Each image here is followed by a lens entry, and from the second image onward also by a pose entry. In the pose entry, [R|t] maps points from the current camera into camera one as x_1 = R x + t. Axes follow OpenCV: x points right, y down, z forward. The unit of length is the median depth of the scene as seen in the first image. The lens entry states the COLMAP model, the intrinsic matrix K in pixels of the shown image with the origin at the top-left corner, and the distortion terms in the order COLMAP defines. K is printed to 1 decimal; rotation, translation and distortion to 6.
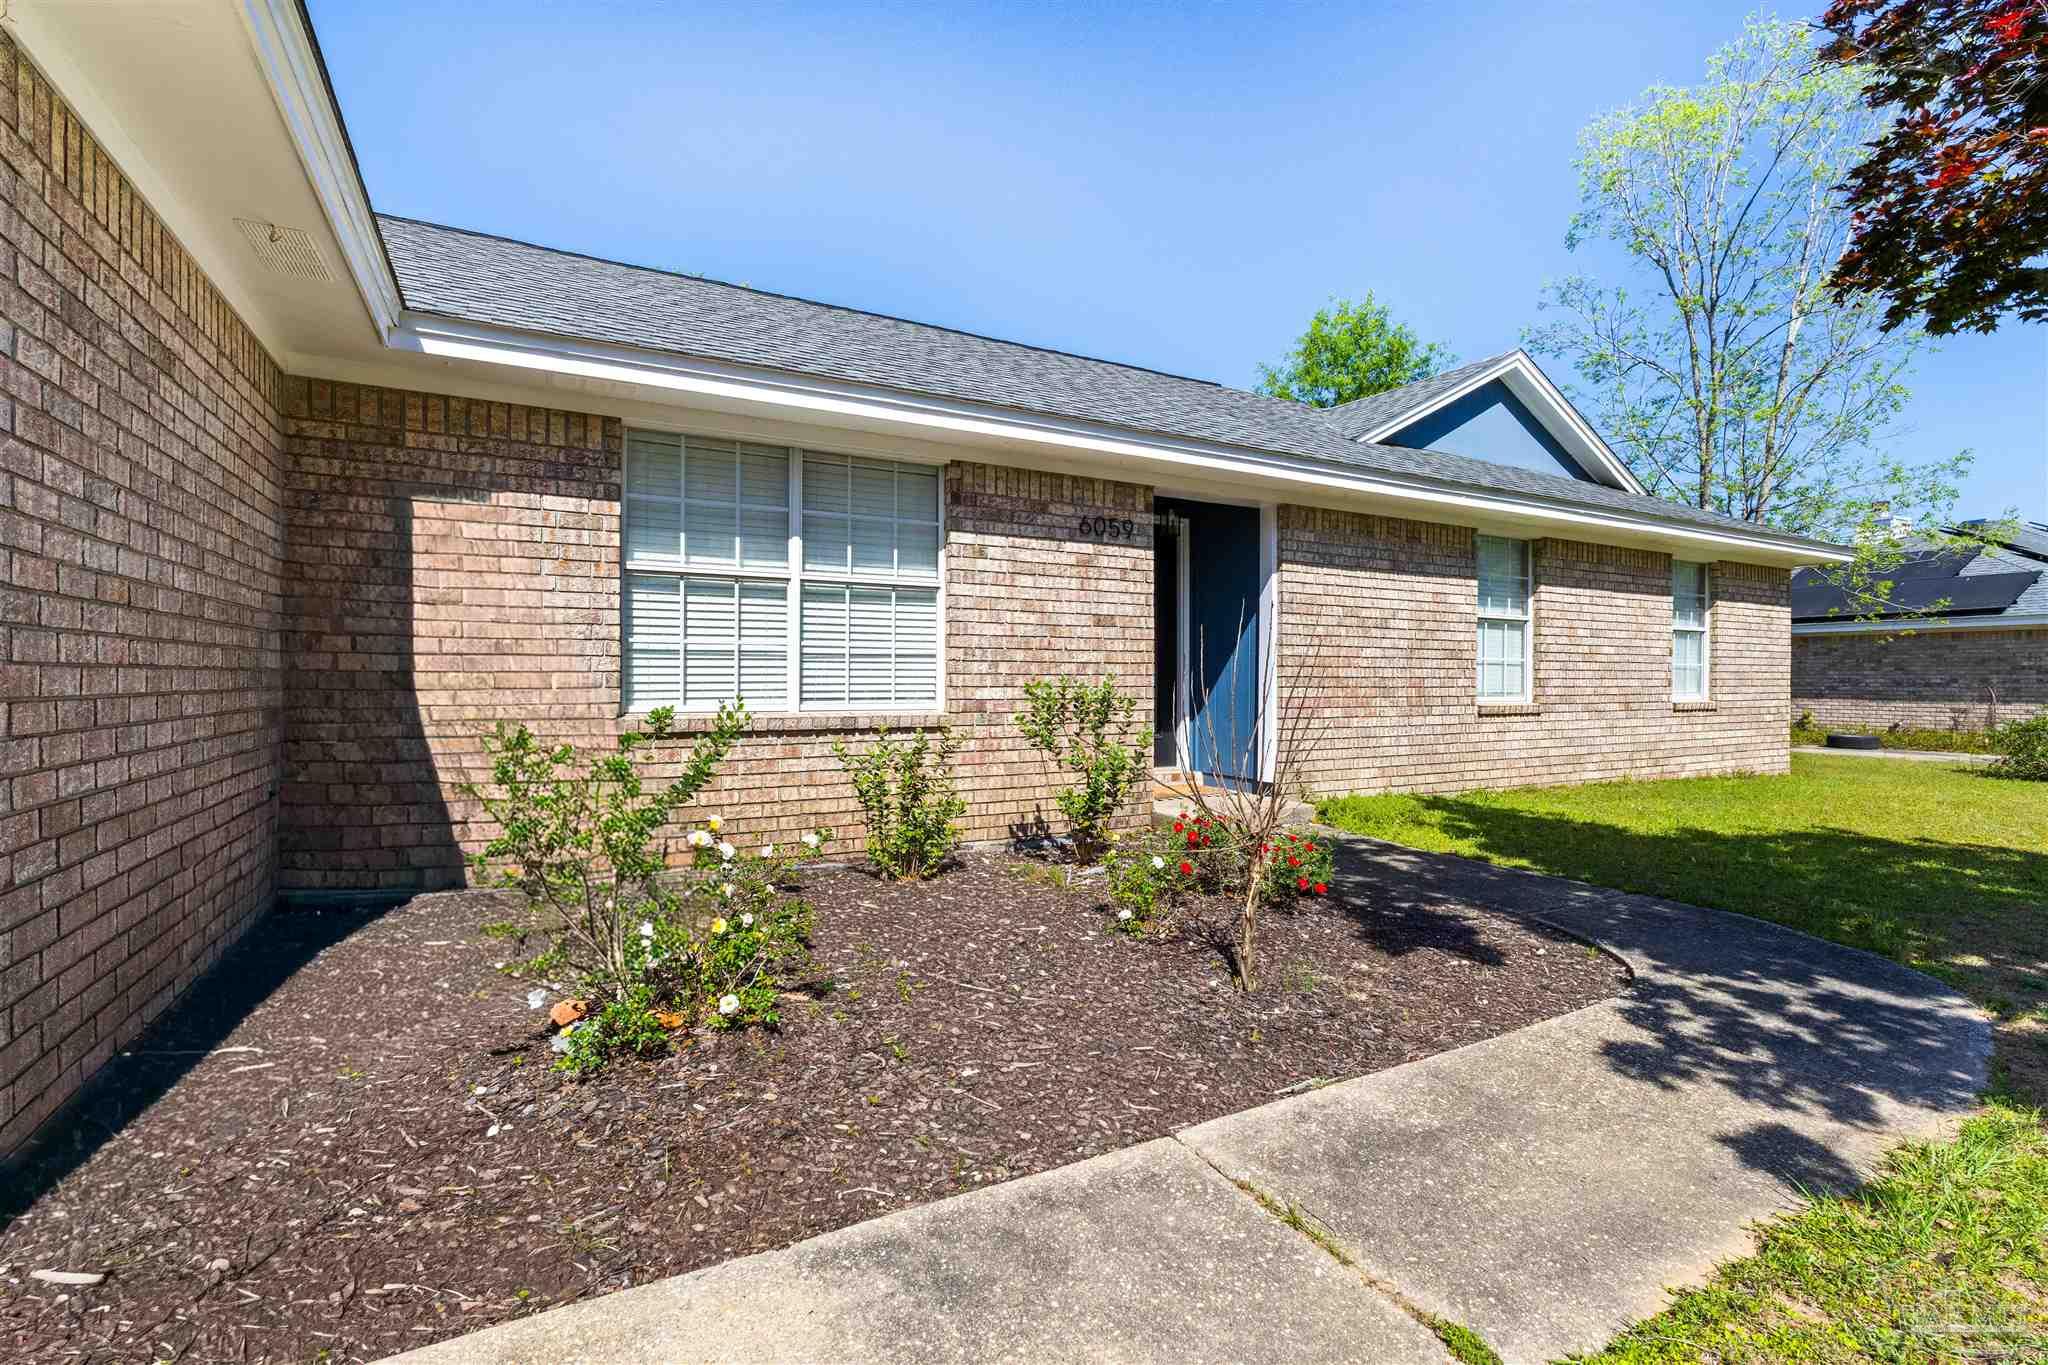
lens RADIAL K [[914.6, 0, 1024.0], [0, 914.6, 682.5], [0, 0, 1]] dist [-0.000817, -0.000149]
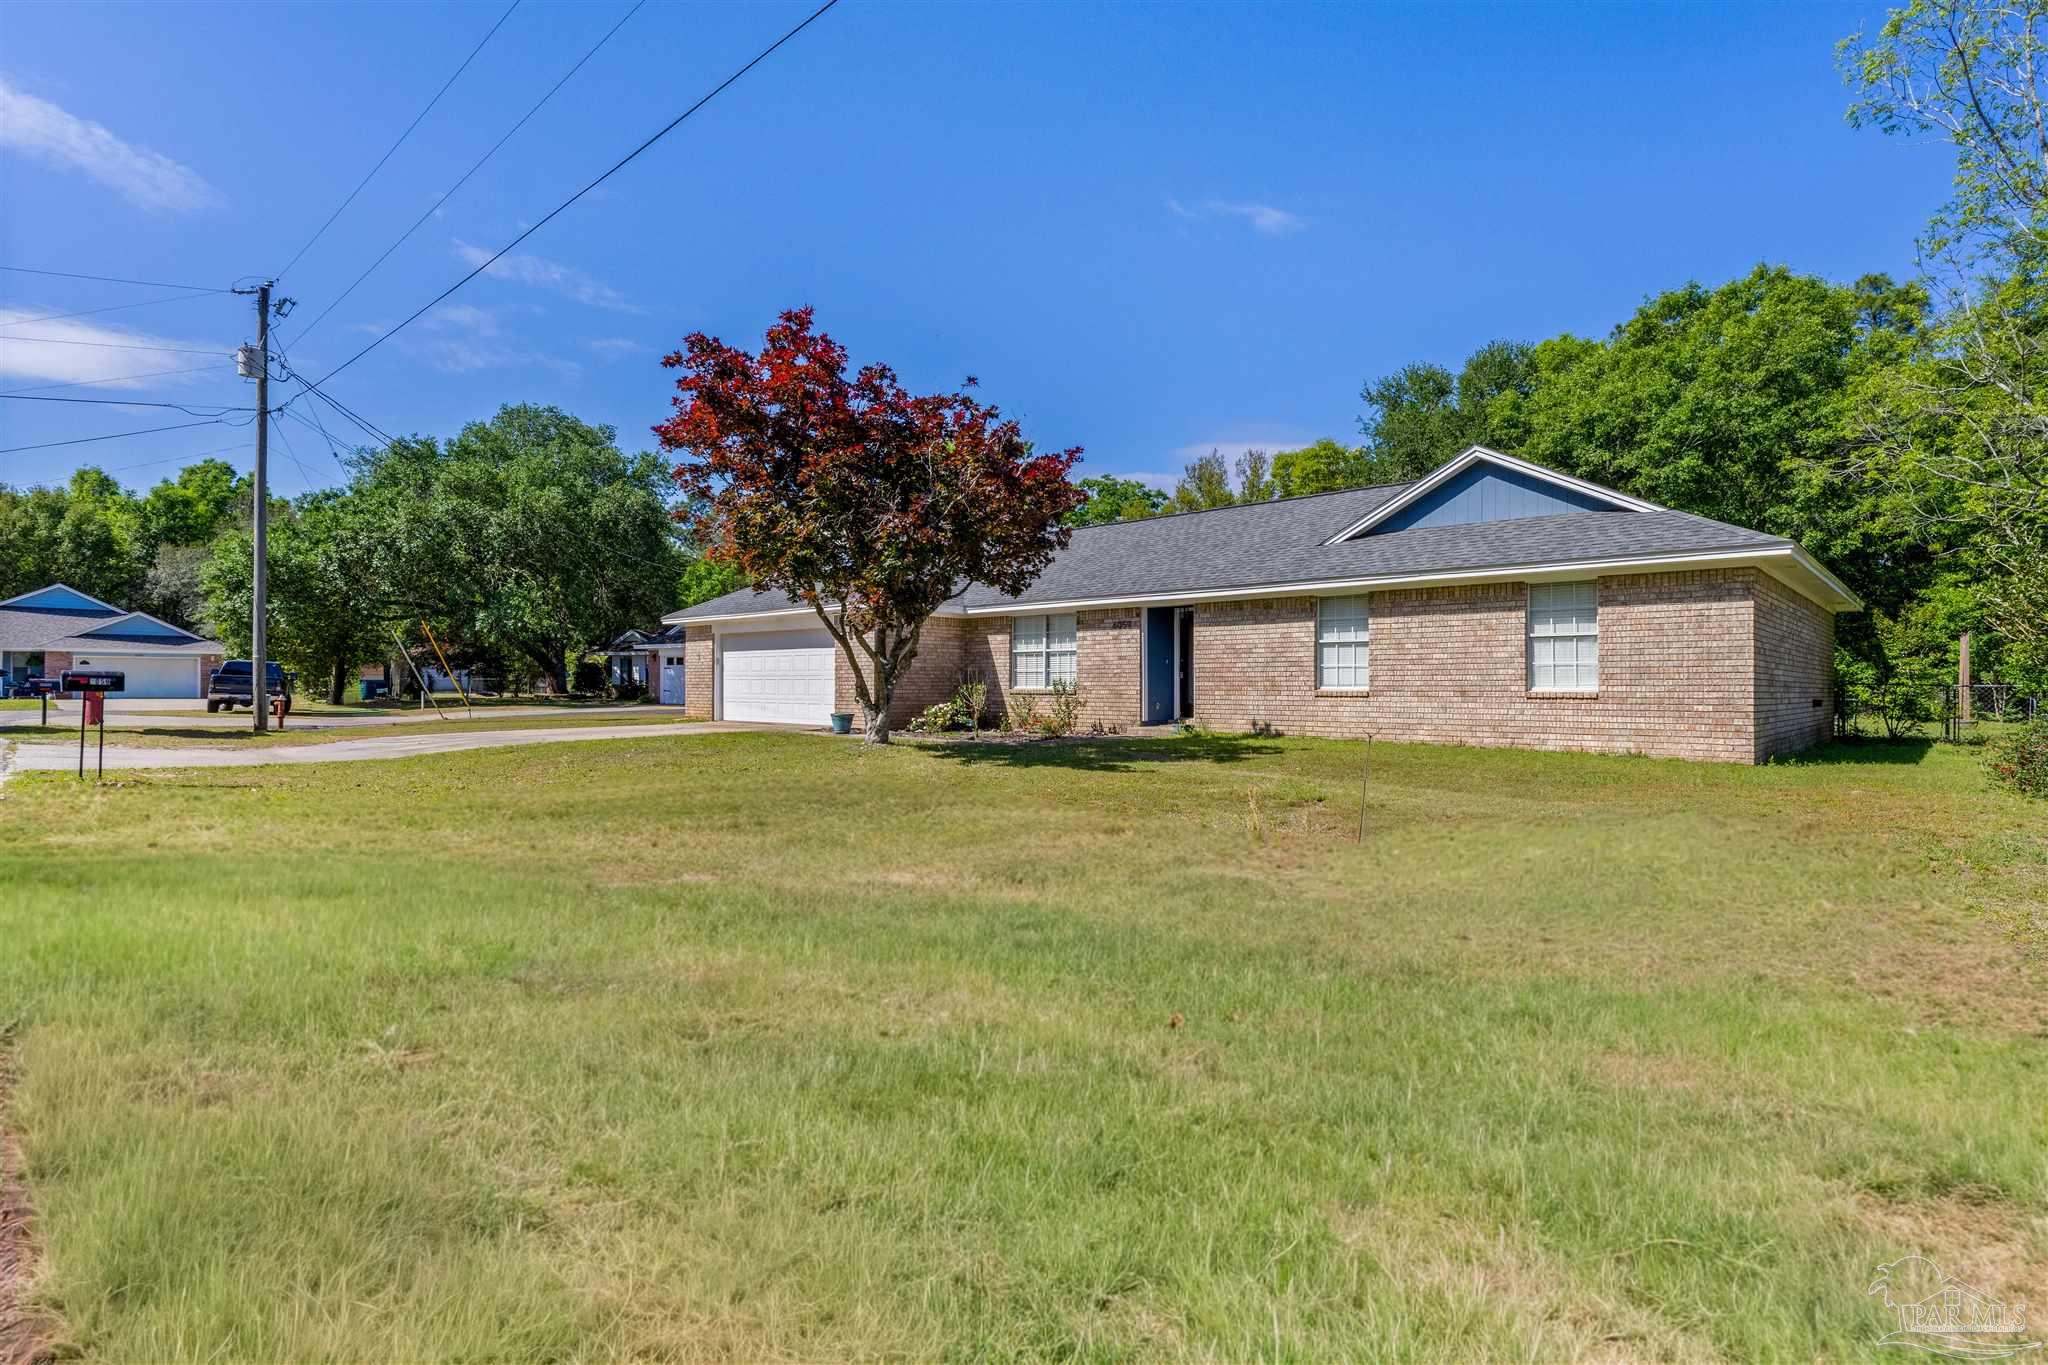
lens RADIAL K [[1040.7, 0, 1024.0], [0, 1040.7, 682.5], [0, 0, 1]] dist [-0.000121, -0.000012]
pose [[0.299737, -0.008012, -0.953988, 2.901493], [-0.002014, 0.999957, -0.009031, 0.035372], [0.954020, 0.004629, 0.299708, -0.221838]]
